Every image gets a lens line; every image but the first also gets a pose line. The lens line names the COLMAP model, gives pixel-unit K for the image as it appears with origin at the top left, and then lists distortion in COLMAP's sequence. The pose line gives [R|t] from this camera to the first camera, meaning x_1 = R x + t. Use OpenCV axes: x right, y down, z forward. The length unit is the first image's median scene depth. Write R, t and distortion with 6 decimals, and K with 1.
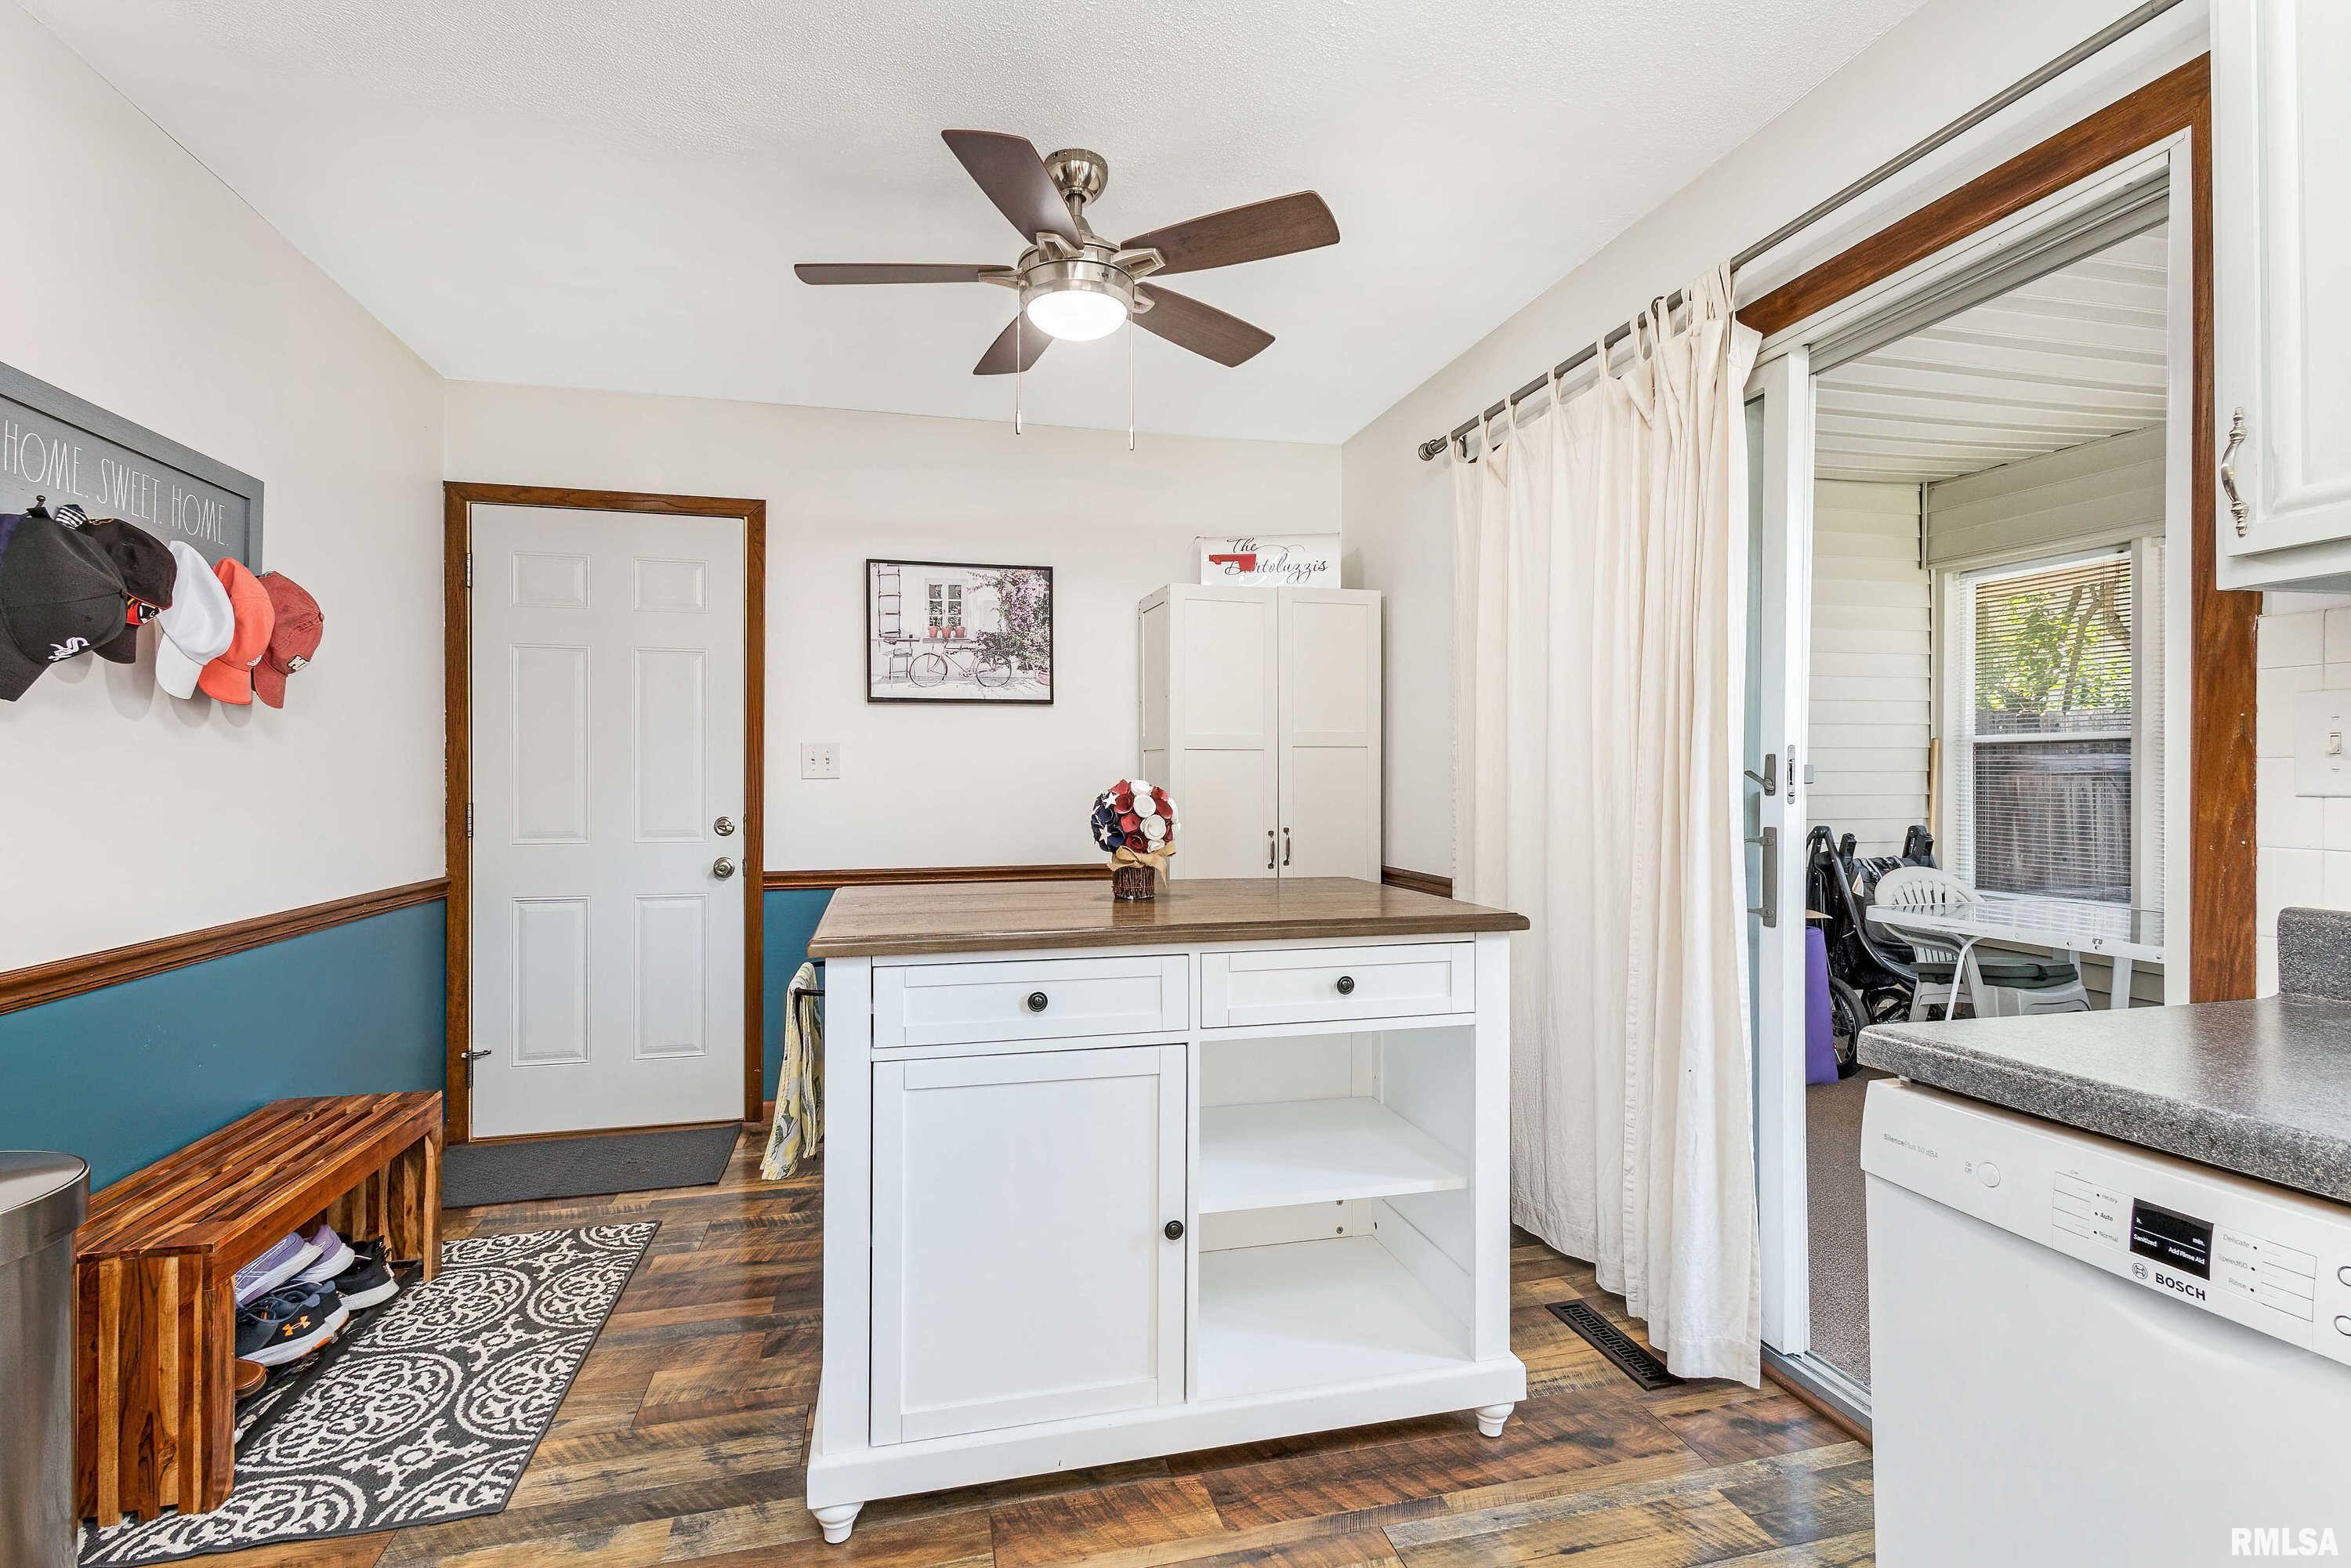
lens RADIAL K [[1105.7, 0, 1184.0], [0, 1105.7, 781.5], [0, 0, 1]] dist [0.010353, -0.003315]
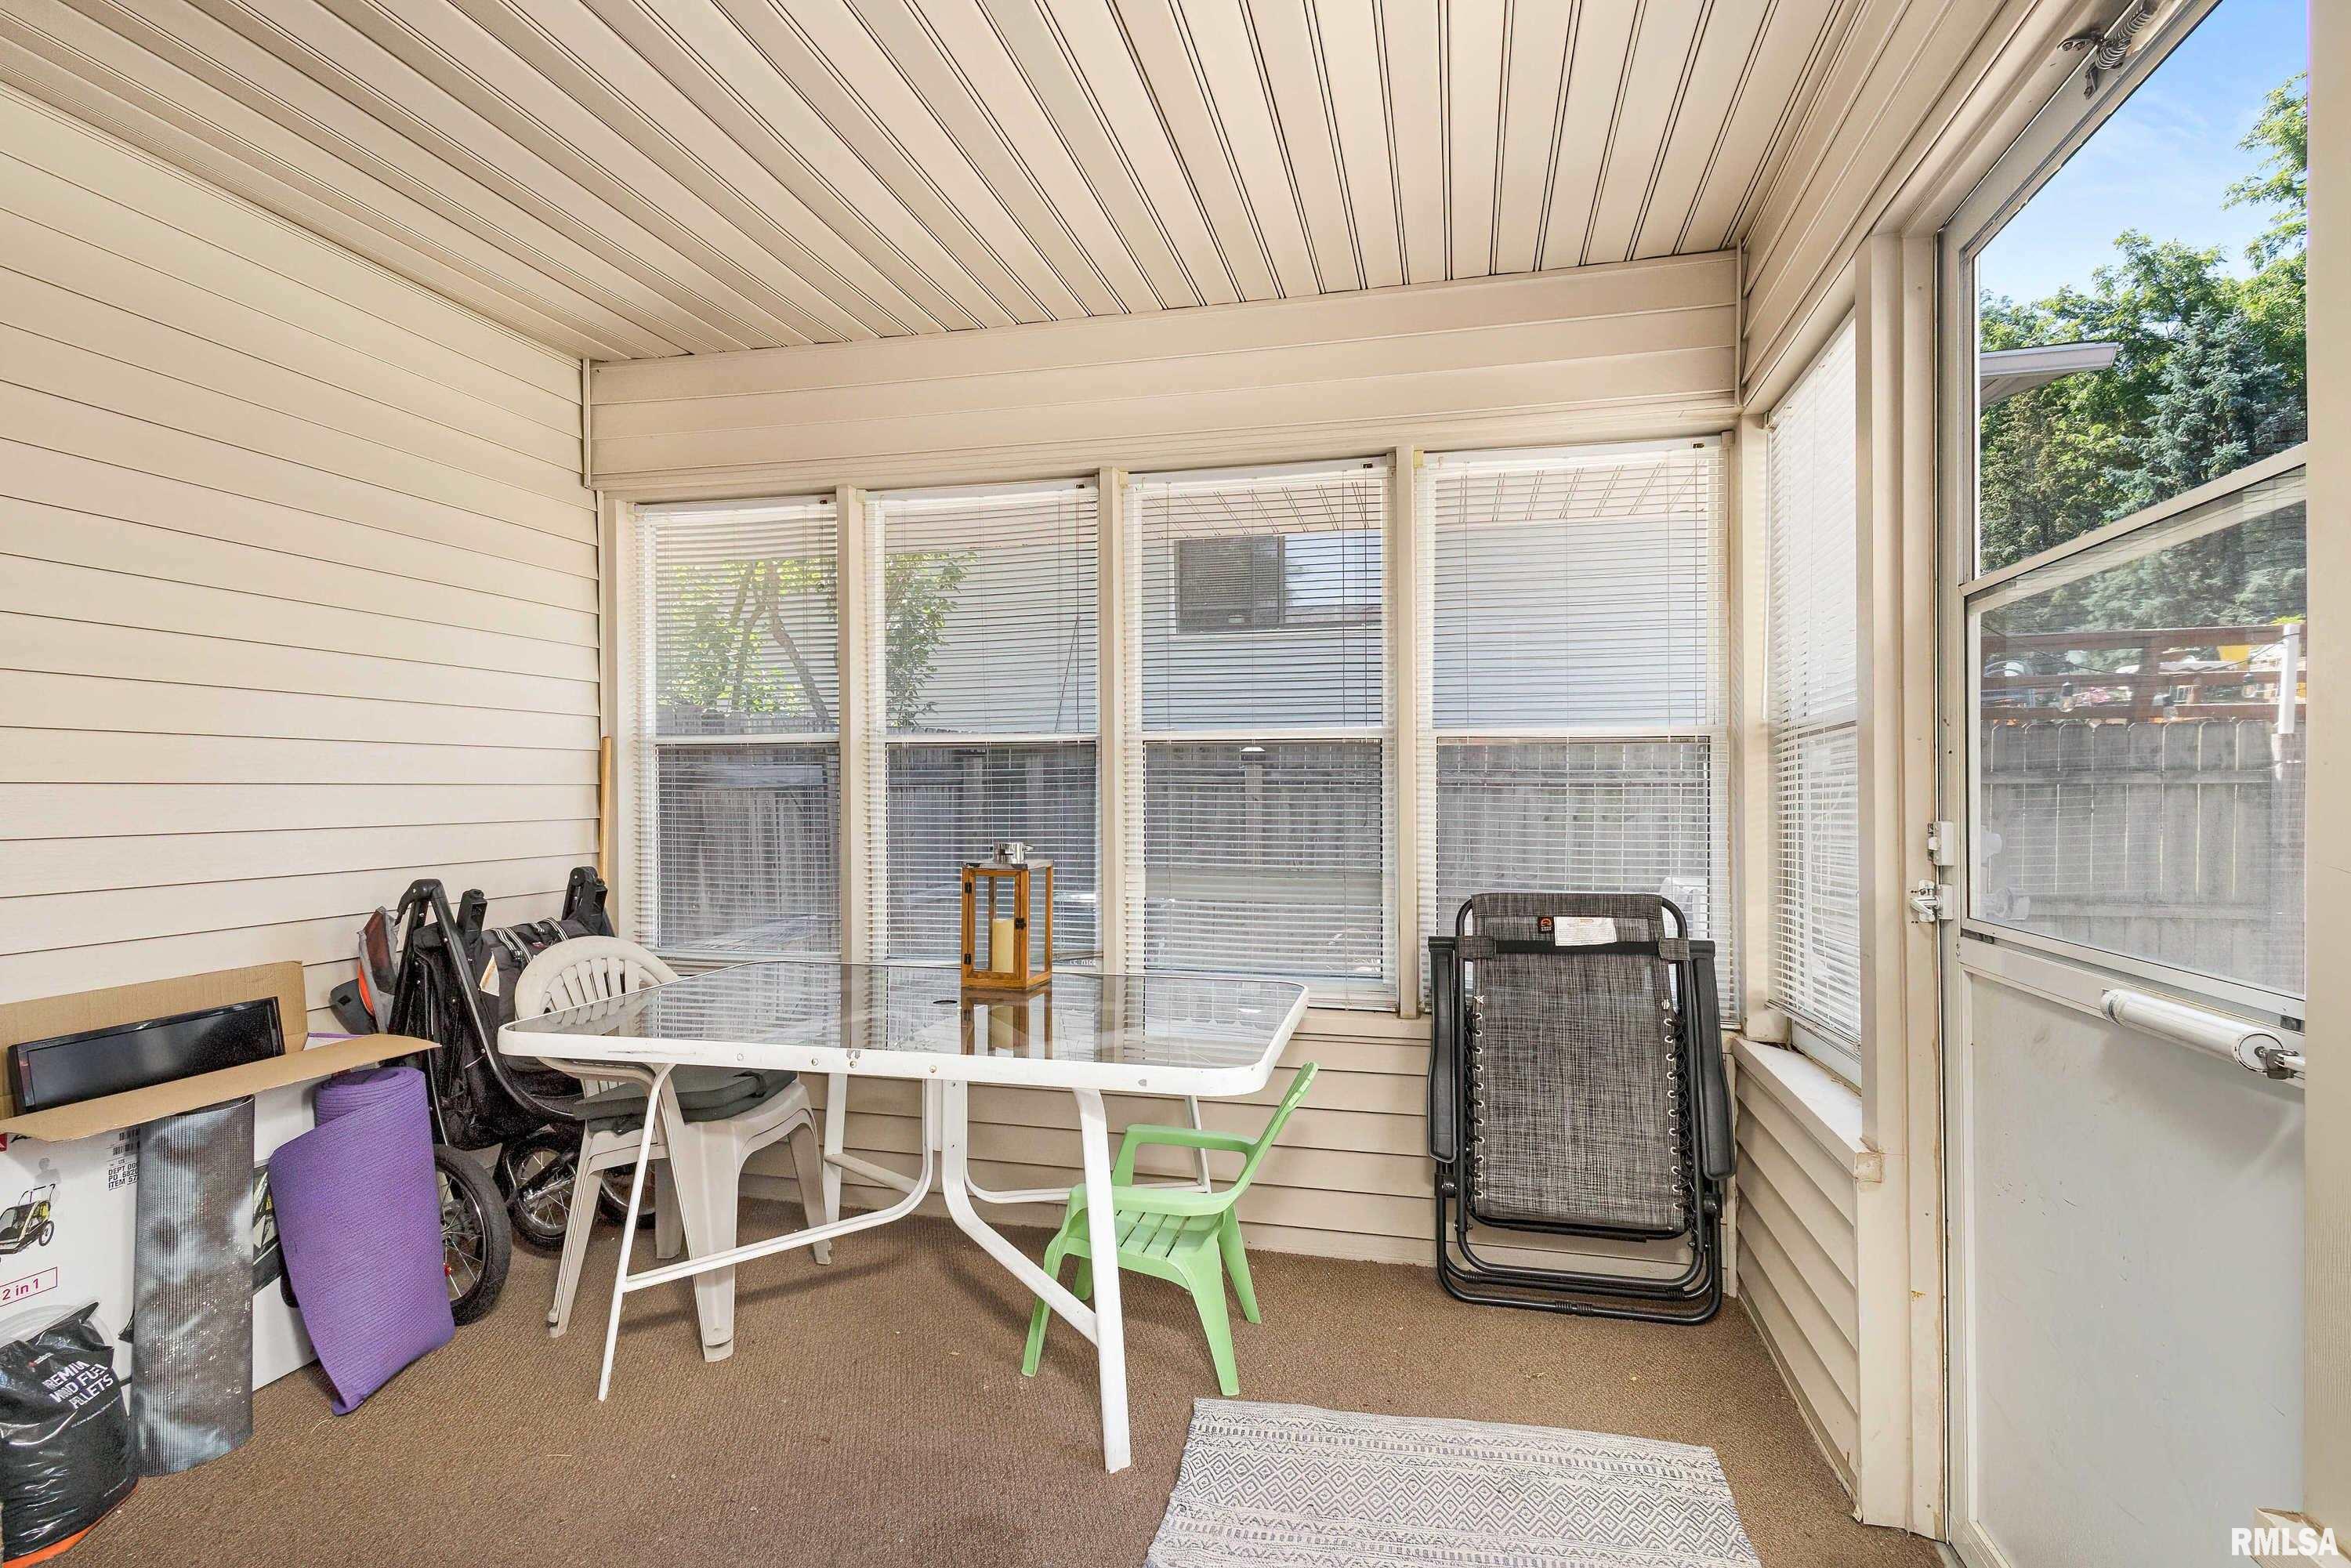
lens RADIAL K [[1105.7, 0, 1170.0], [0, 1105.7, 803.2], [0, 0, 1]] dist [0.010353, -0.003315]
pose [[0.481440, -0.013491, 0.876375, 0.344215], [0.008974, 0.999905, 0.010462, -0.001806], [-0.876433, 0.002828, 0.481515, 0.516914]]
